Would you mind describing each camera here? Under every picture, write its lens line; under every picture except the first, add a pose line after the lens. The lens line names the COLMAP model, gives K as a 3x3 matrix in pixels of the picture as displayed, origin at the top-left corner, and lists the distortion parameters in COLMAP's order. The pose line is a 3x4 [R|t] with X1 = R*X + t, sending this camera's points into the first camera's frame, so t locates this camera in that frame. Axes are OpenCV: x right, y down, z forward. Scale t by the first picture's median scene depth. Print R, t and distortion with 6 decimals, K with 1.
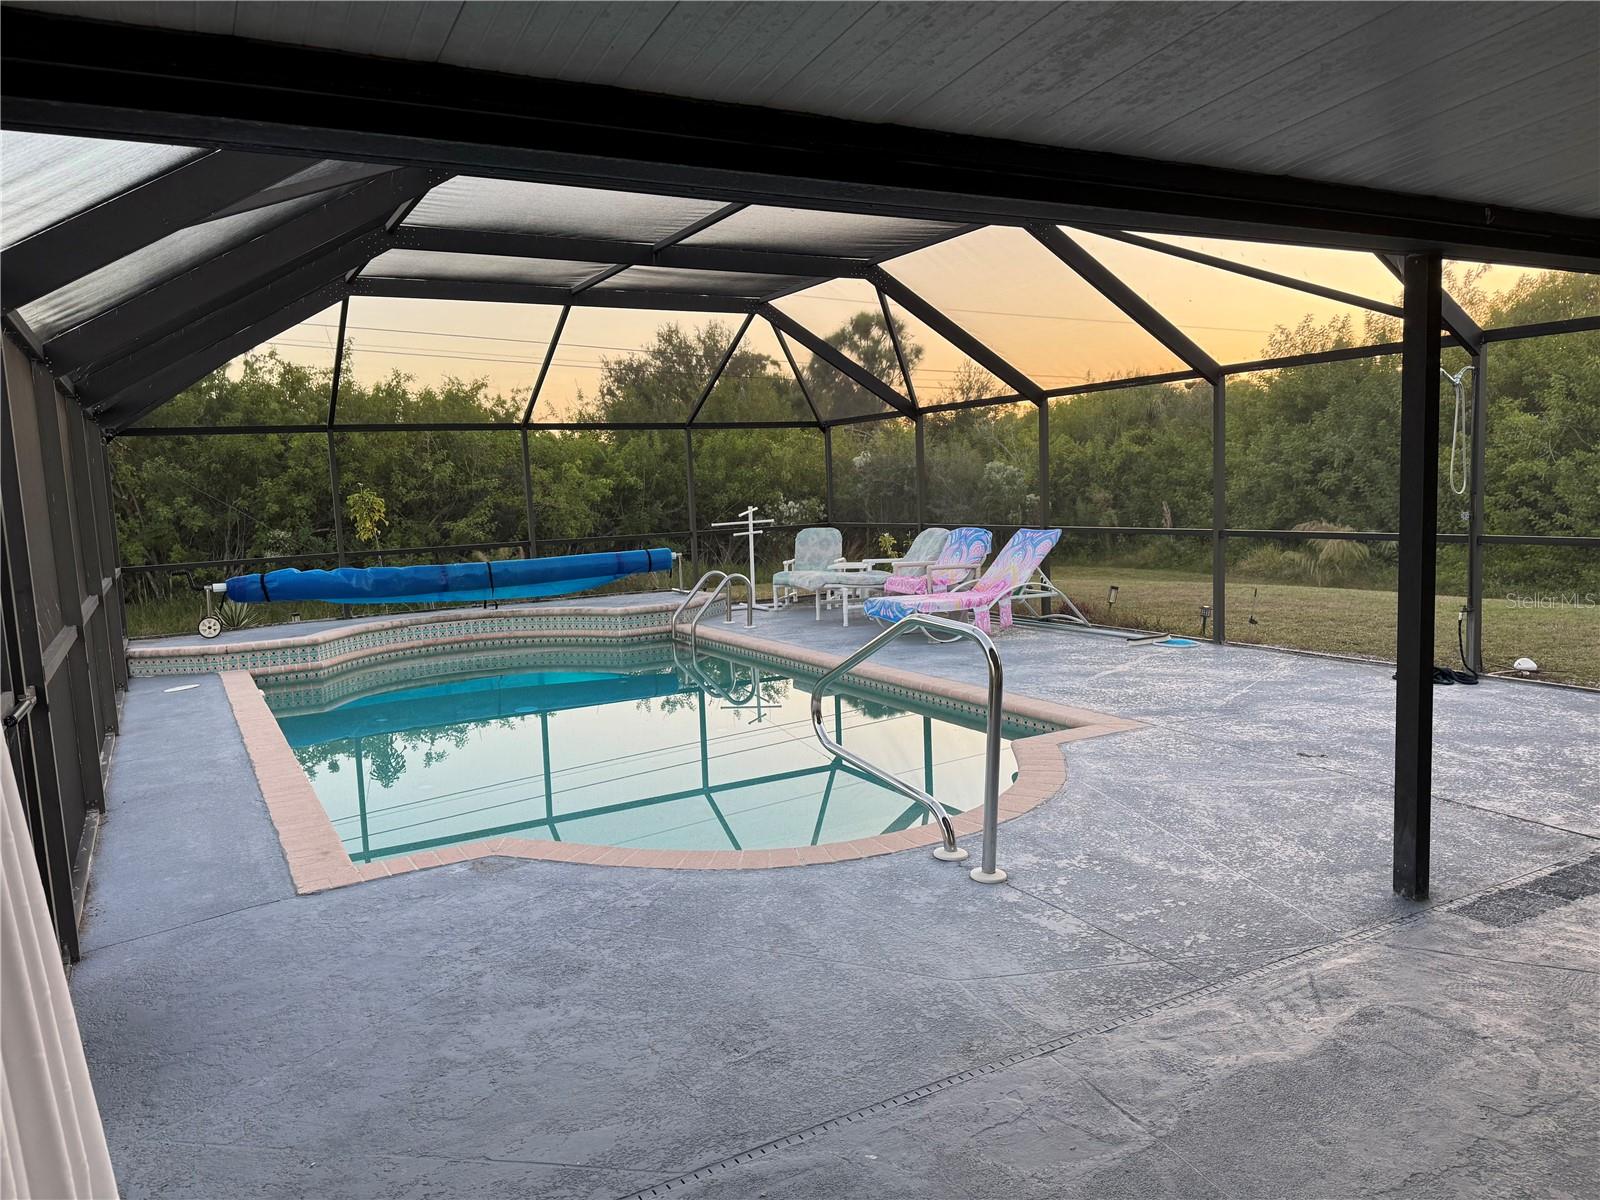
lens RADIAL K [[1124.3, 0, 798.7], [0, 1124.3, 615.5], [0, 0, 1]] dist [0.188580, -0.371203]
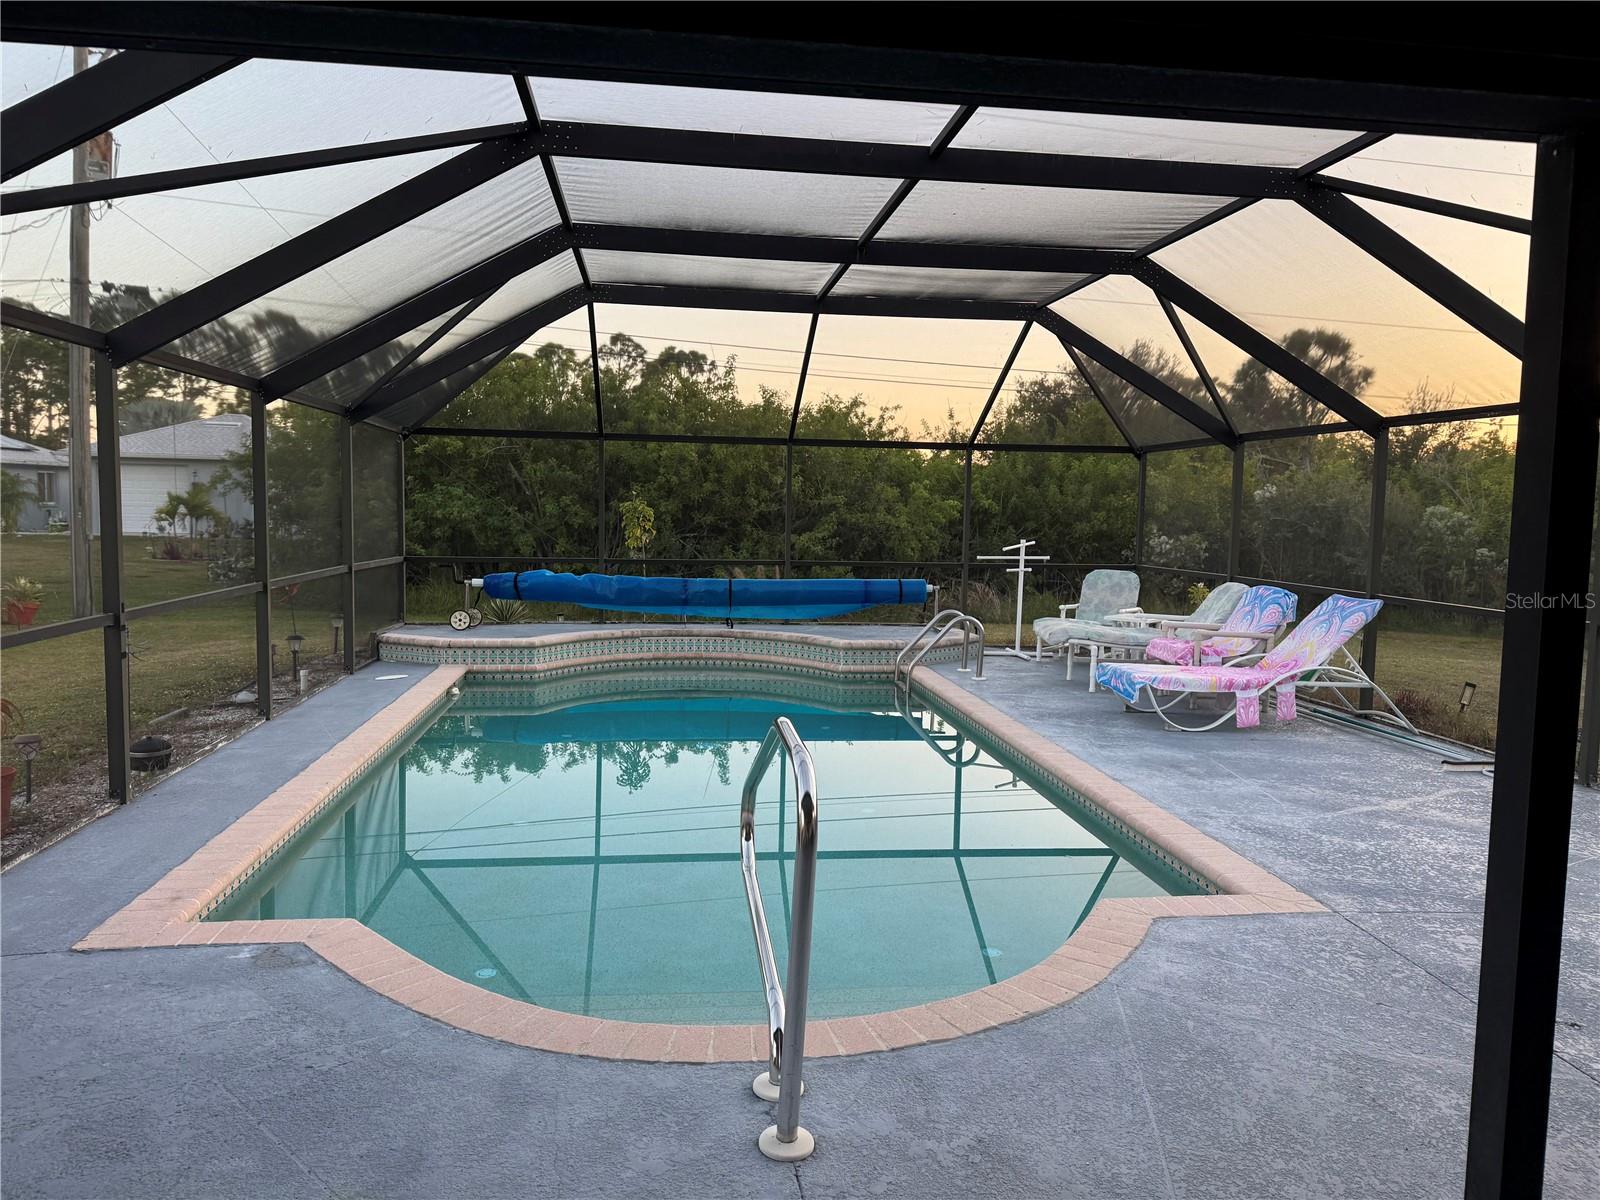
lens RADIAL K [[1124.2, 0, 800.0], [0, 1124.2, 600.0], [0, 0, 1]] dist [0.111001, -0.142395]
pose [[0.926179, 0.091328, -0.365857, 0.136727], [-0.102673, 0.994647, -0.011629, -0.025032], [0.362836, 0.048334, 0.930599, 0.137984]]
